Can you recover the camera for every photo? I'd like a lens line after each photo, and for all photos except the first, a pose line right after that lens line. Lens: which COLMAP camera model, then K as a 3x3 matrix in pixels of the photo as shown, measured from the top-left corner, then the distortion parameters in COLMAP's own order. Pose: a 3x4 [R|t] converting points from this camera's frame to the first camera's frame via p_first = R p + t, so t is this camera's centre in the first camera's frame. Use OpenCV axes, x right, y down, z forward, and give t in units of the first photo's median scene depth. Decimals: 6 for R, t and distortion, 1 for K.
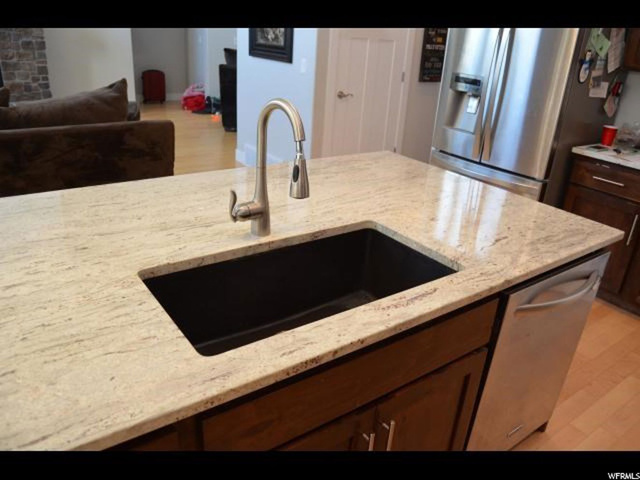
lens RADIAL K [[498.9, 0, 327.5], [0, 498.9, 242.4], [0, 0, 1]] dist [-0.072536, 0.006726]
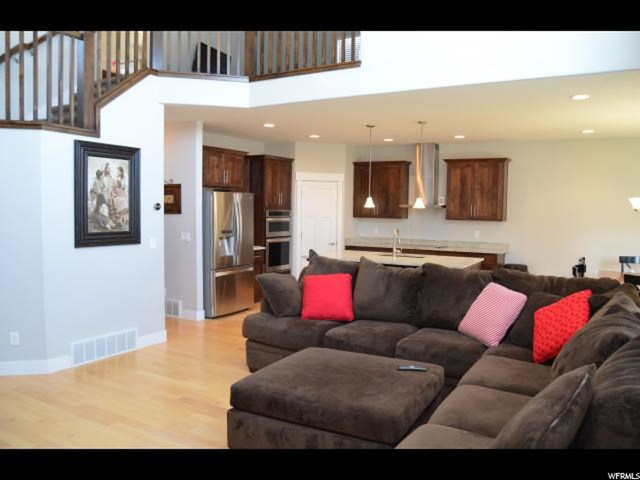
lens RADIAL K [[513.4, 0, 330.4], [0, 513.4, 242.2], [0, 0, 1]] dist [-0.082001, 0.012826]
pose [[-0.418367, -0.133243, 0.898451, -1.958639], [0.324159, 0.902135, 0.284735, -0.799925], [-0.848463, 0.410365, -0.334232, 1.428129]]
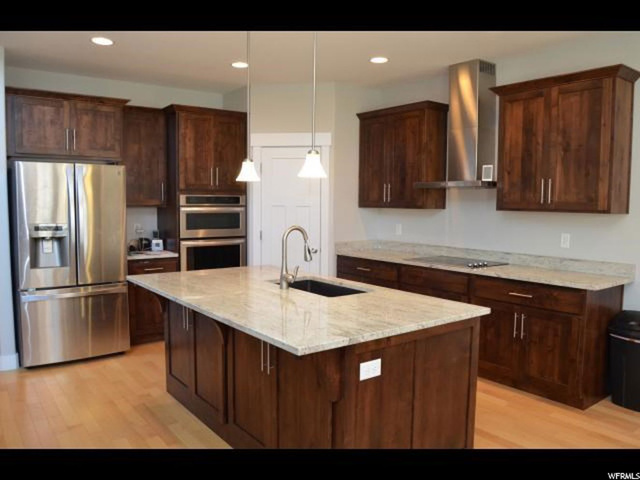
lens RADIAL K [[506.0, 0, 330.0], [0, 506.0, 240.6], [0, 0, 1]] dist [-0.077776, 0.008895]
pose [[-0.023027, -0.143775, 0.989343, -1.038358], [0.389503, 0.910118, 0.141327, -0.203073], [-0.920737, 0.388606, 0.035043, 0.306208]]
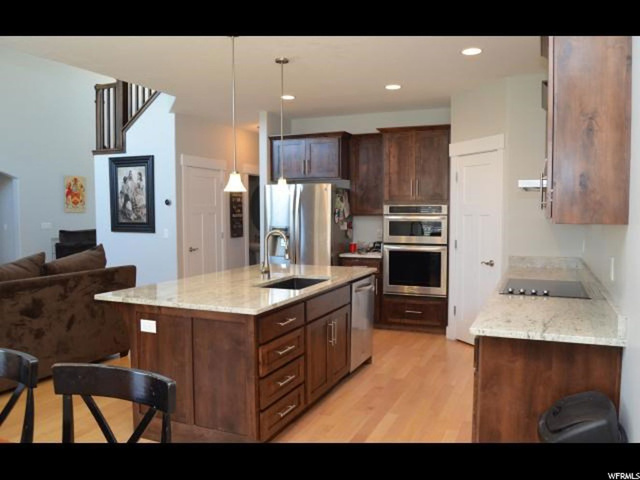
lens RADIAL K [[513.4, 0, 330.4], [0, 513.4, 242.2], [0, 0, 1]] dist [-0.082001, 0.012826]
pose [[0.855722, -0.098825, 0.507911, -0.565068], [0.258551, 0.931931, -0.254277, 0.270823], [-0.448209, 0.348911, 0.823025, -0.695915]]
